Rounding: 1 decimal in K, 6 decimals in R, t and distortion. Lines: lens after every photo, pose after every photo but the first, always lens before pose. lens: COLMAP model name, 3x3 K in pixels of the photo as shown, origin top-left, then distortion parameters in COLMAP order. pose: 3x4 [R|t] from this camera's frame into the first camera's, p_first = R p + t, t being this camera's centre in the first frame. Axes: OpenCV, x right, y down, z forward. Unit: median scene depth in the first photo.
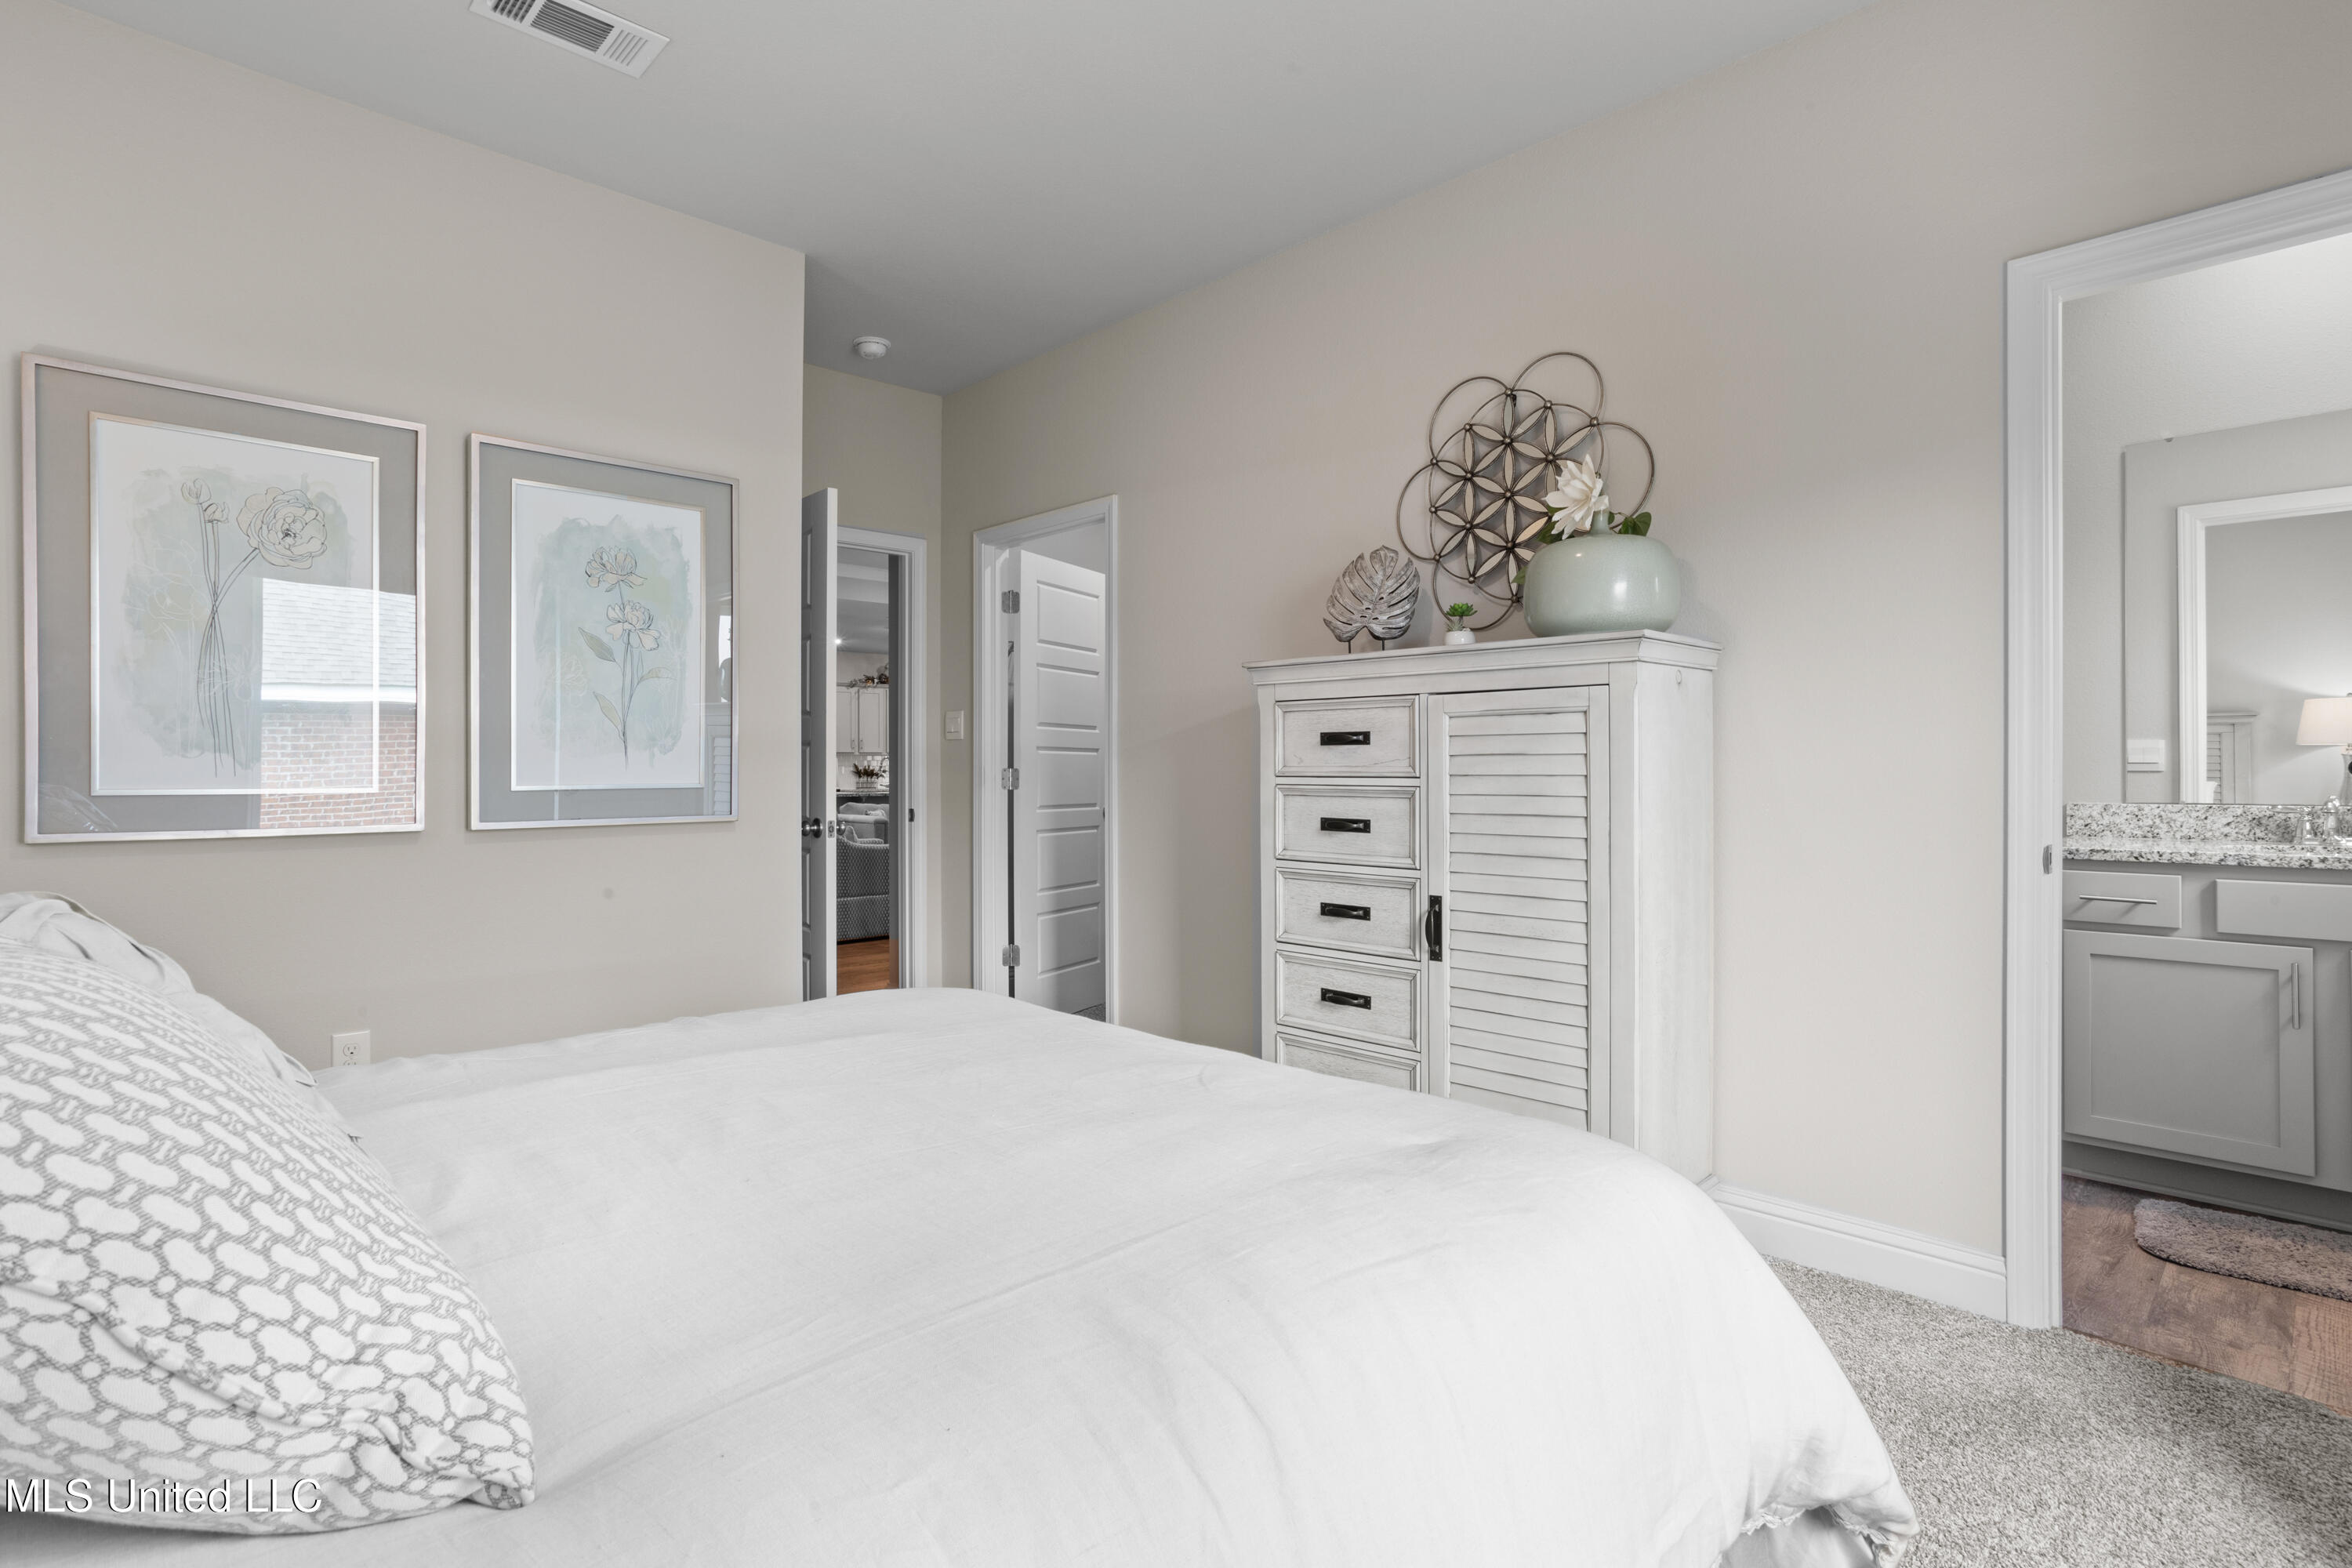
lens RADIAL K [[1135.6, 0, 1177.2], [0, 1135.6, 782.5], [0, 0, 1]] dist [-0.050793, 0.030781]
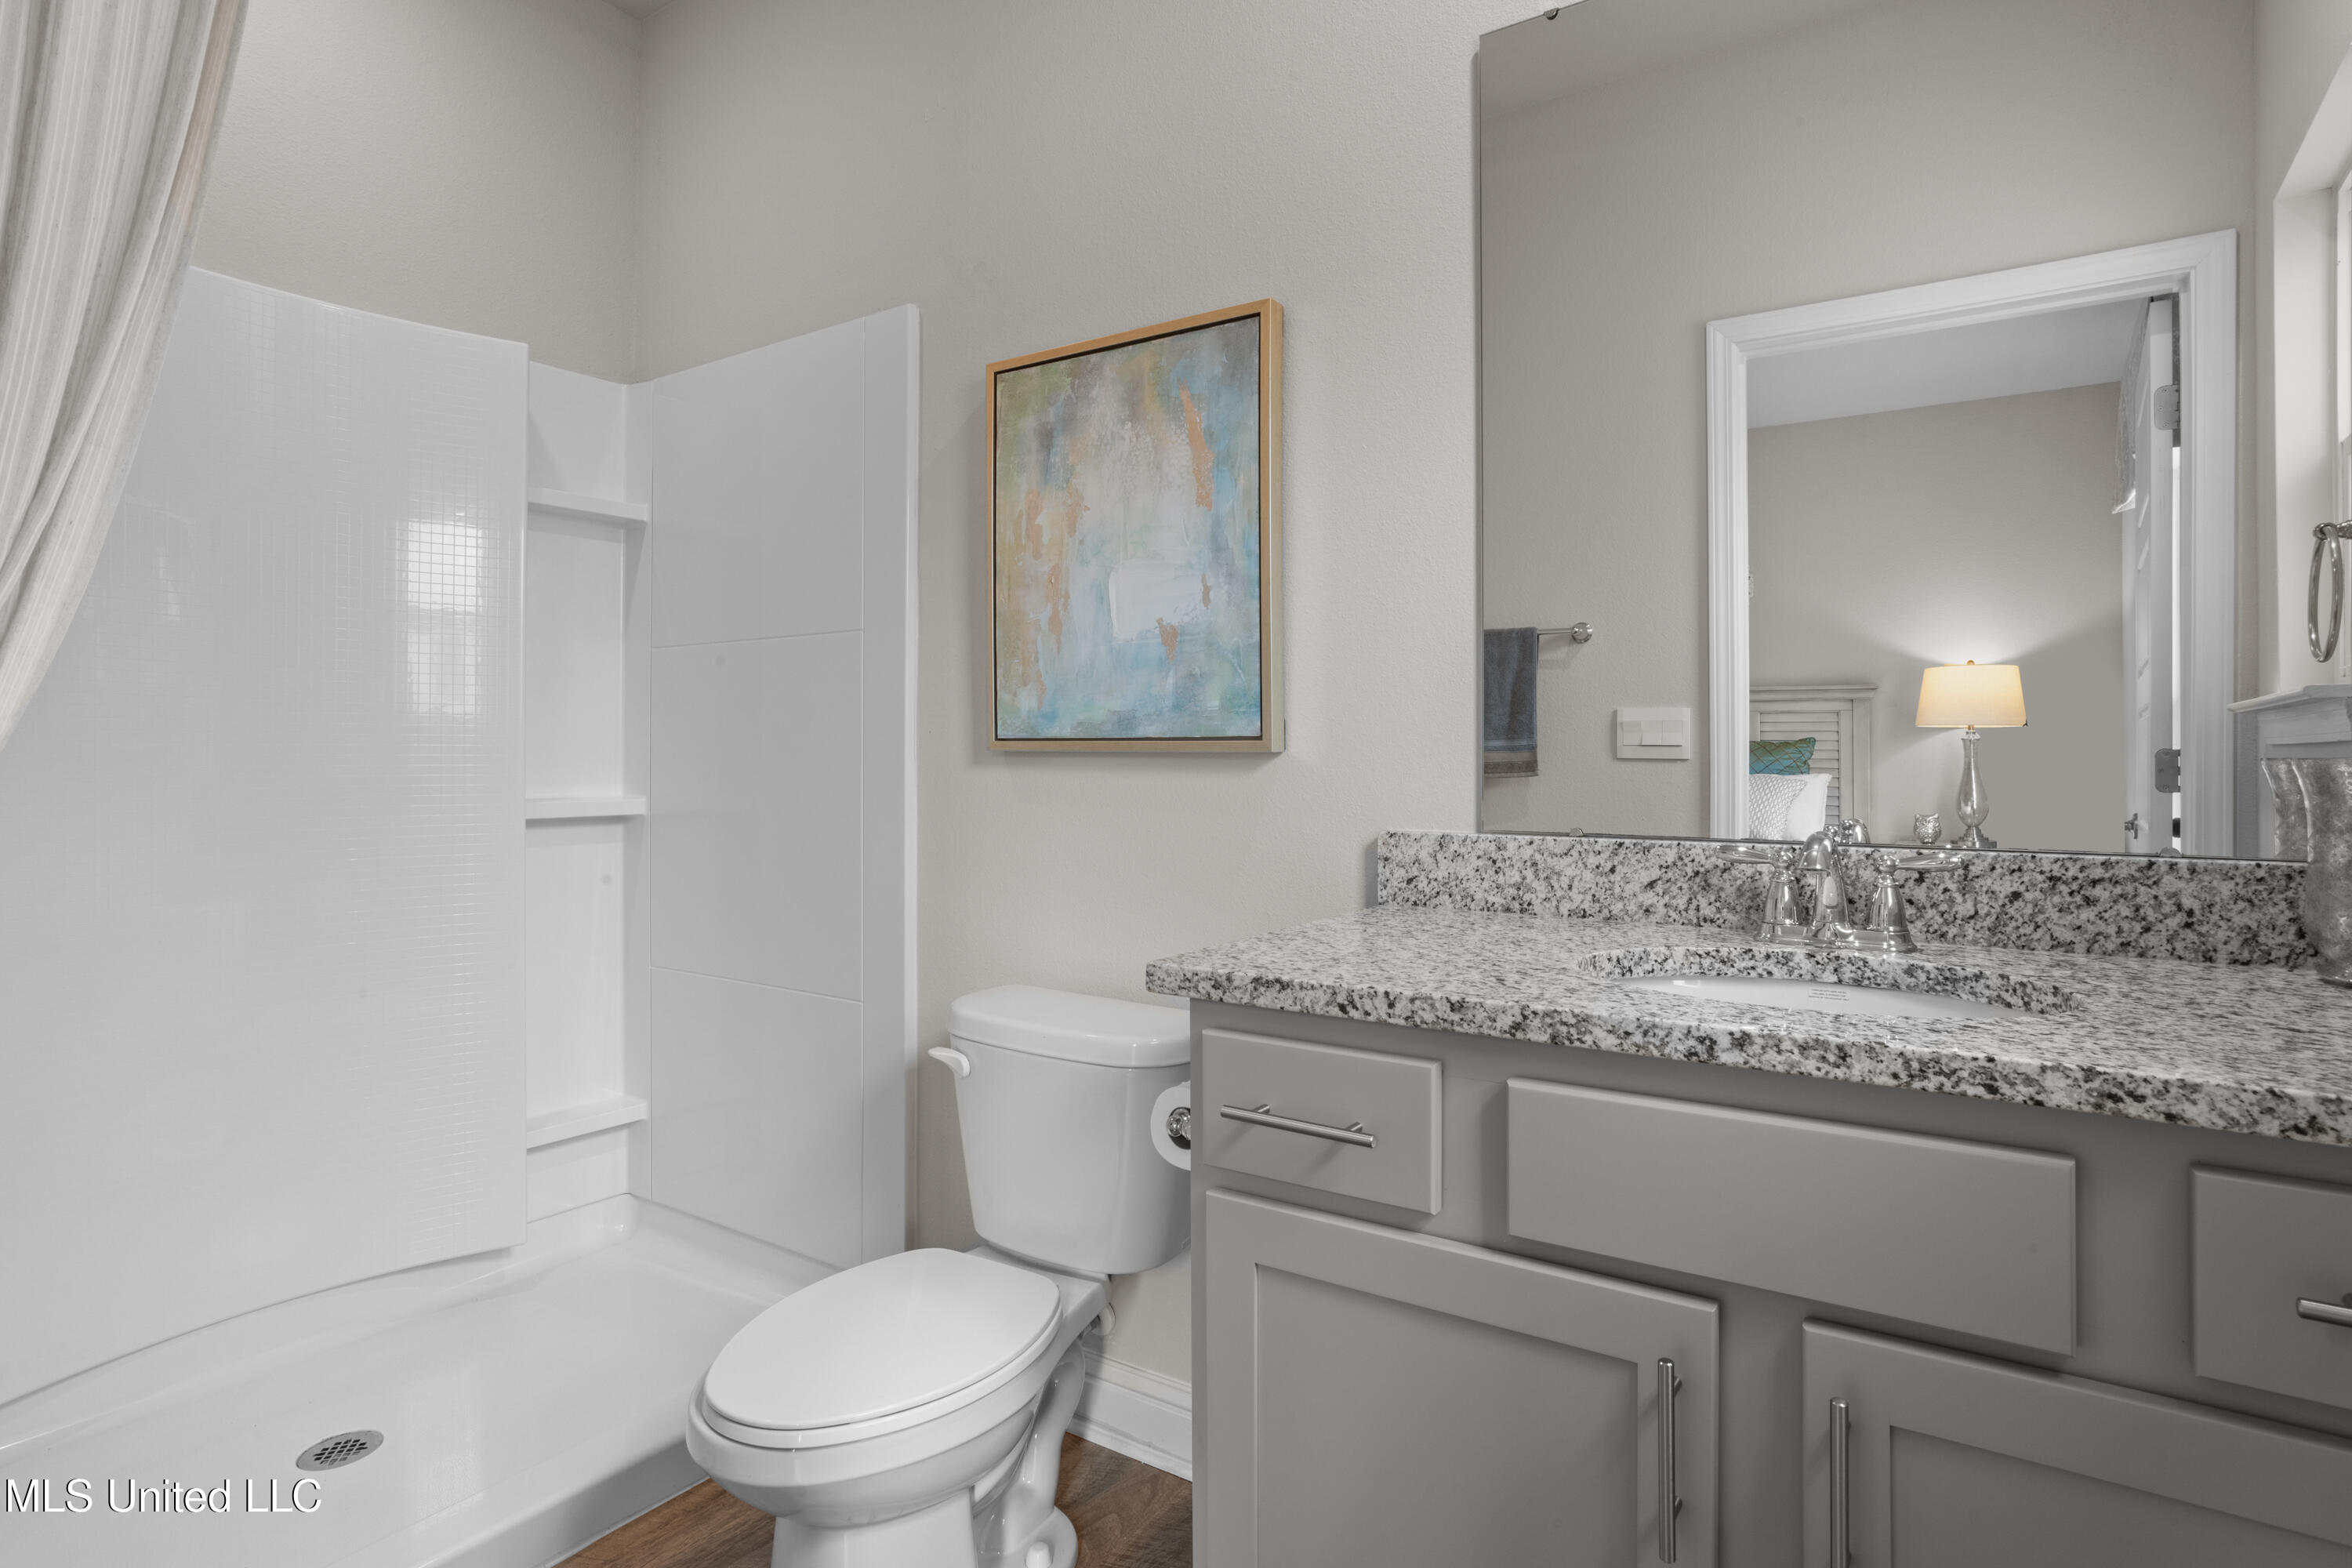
lens RADIAL K [[1194.7, 0, 1174.4], [0, 1194.7, 771.6], [0, 0, 1]] dist [-0.016946, -0.000146]
pose [[0.979941, 0.000728, 0.199286, 0.687419], [-0.001332, 0.999995, 0.002895, -0.007689], [-0.199283, -0.003102, 0.979937, 0.597942]]
